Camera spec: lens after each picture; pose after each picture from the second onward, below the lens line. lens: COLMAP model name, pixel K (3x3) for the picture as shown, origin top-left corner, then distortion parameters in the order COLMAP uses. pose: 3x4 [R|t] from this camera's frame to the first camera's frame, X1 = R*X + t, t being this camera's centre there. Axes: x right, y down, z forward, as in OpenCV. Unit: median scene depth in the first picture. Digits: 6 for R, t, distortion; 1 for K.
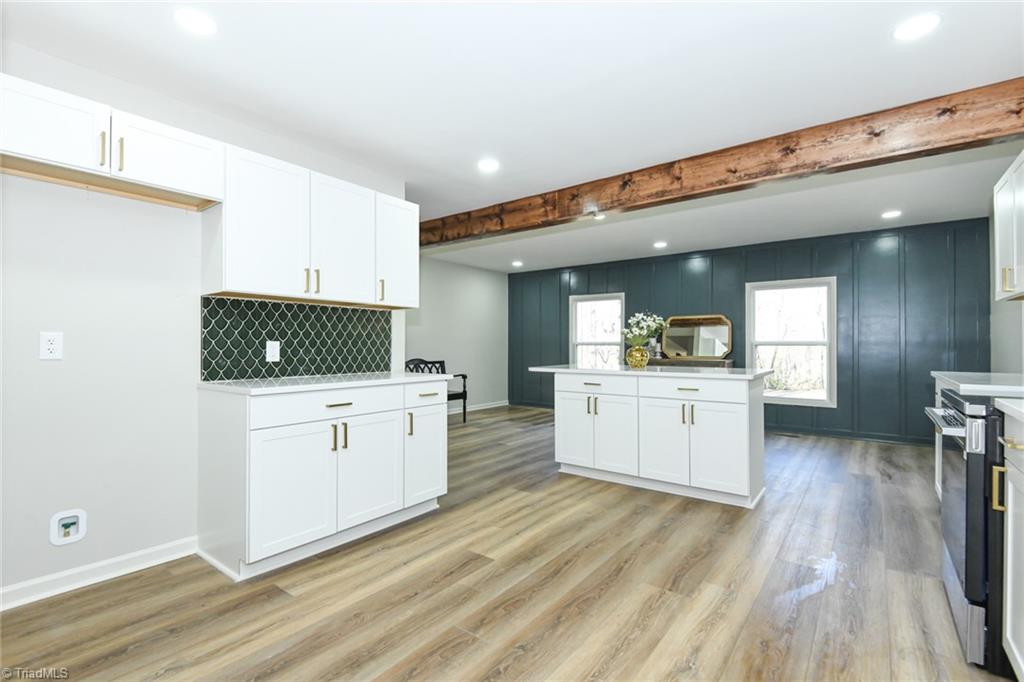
lens RADIAL K [[467.7, 0, 509.9], [0, 467.7, 343.9], [0, 0, 1]] dist [-0.003853, -0.001919]
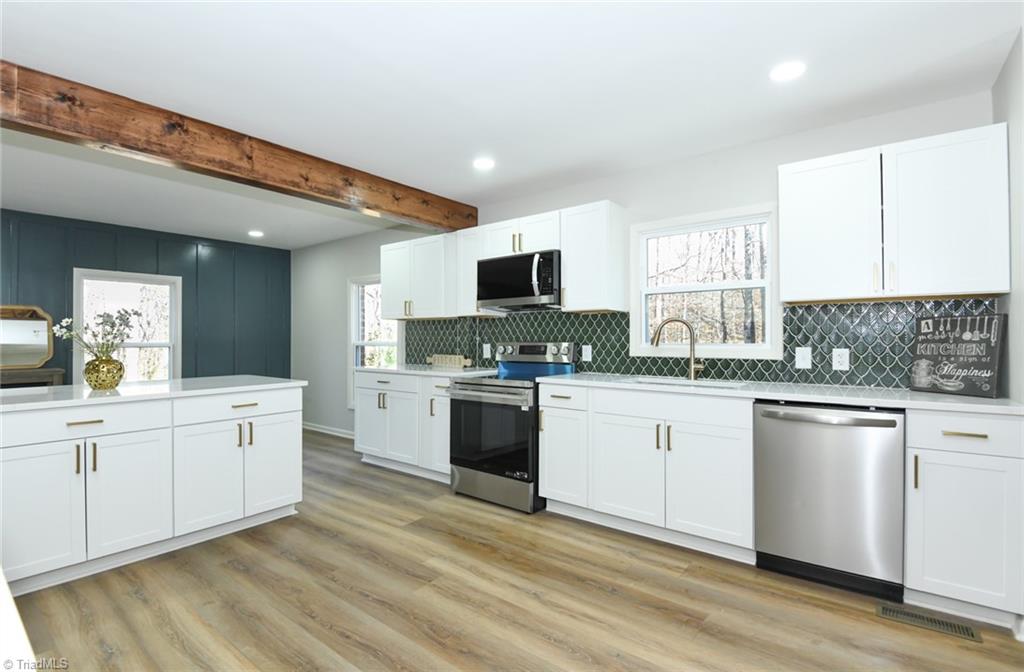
lens RADIAL K [[468.3, 0, 510.5], [0, 468.3, 337.5], [0, 0, 1]] dist [-0.017254, -0.001253]
pose [[-0.005201, 0.003412, 0.999981, -0.501497], [-0.002492, 0.999991, -0.003425, -0.026603], [-0.999983, -0.002510, -0.005193, 0.548041]]
